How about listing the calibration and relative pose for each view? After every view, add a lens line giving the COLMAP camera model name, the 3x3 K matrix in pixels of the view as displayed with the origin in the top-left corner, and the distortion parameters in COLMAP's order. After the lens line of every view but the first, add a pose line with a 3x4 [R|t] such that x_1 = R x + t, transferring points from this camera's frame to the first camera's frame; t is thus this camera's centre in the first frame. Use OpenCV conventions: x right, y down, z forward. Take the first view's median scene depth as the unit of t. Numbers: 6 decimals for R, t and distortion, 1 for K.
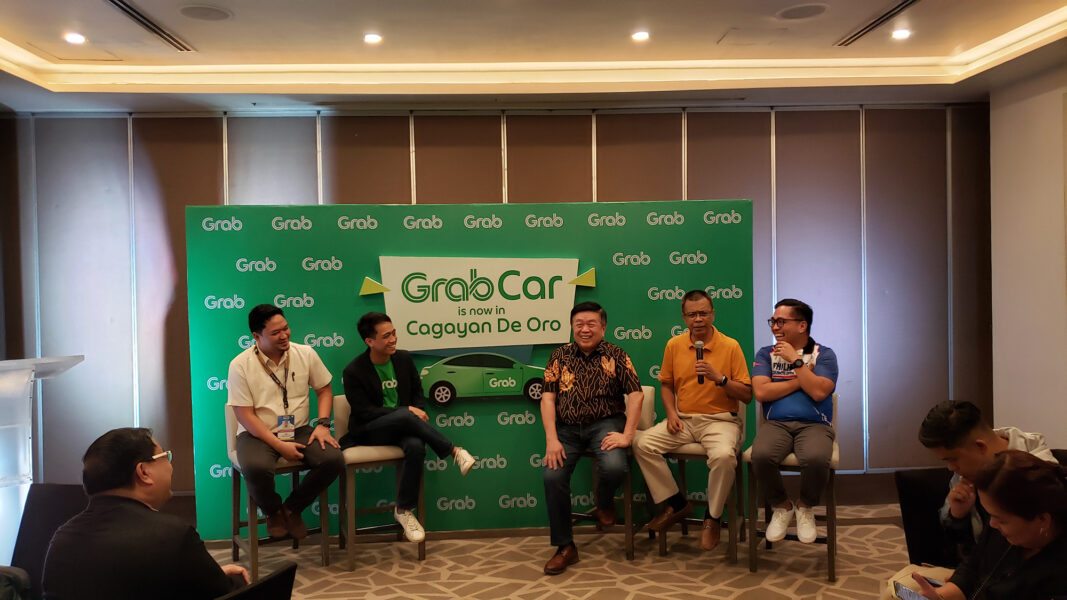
lens RADIAL K [[819.4, 0, 535.5], [0, 819.4, 285.3], [0, 0, 1]] dist [0.103583, -0.090365]
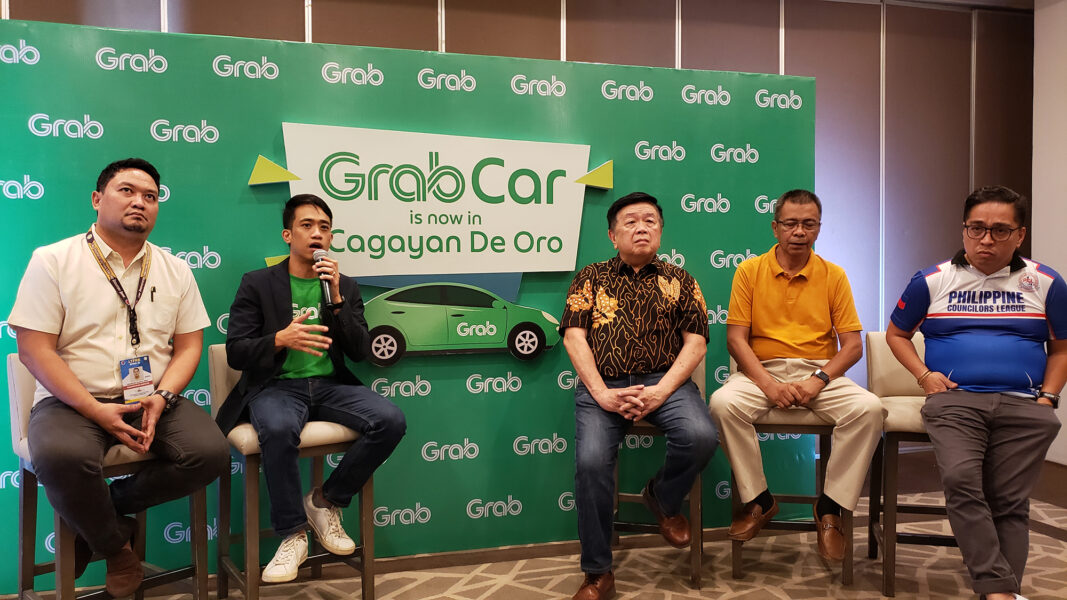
lens RADIAL K [[819.4, 0, 532.4], [0, 819.4, 307.0], [0, 0, 1]] dist [0.103583, -0.090365]
pose [[0.979772, 0.006874, 0.199999, -0.127961], [-0.011948, 0.999636, 0.024172, 0.084556], [-0.199760, -0.026072, 0.979498, 0.348570]]
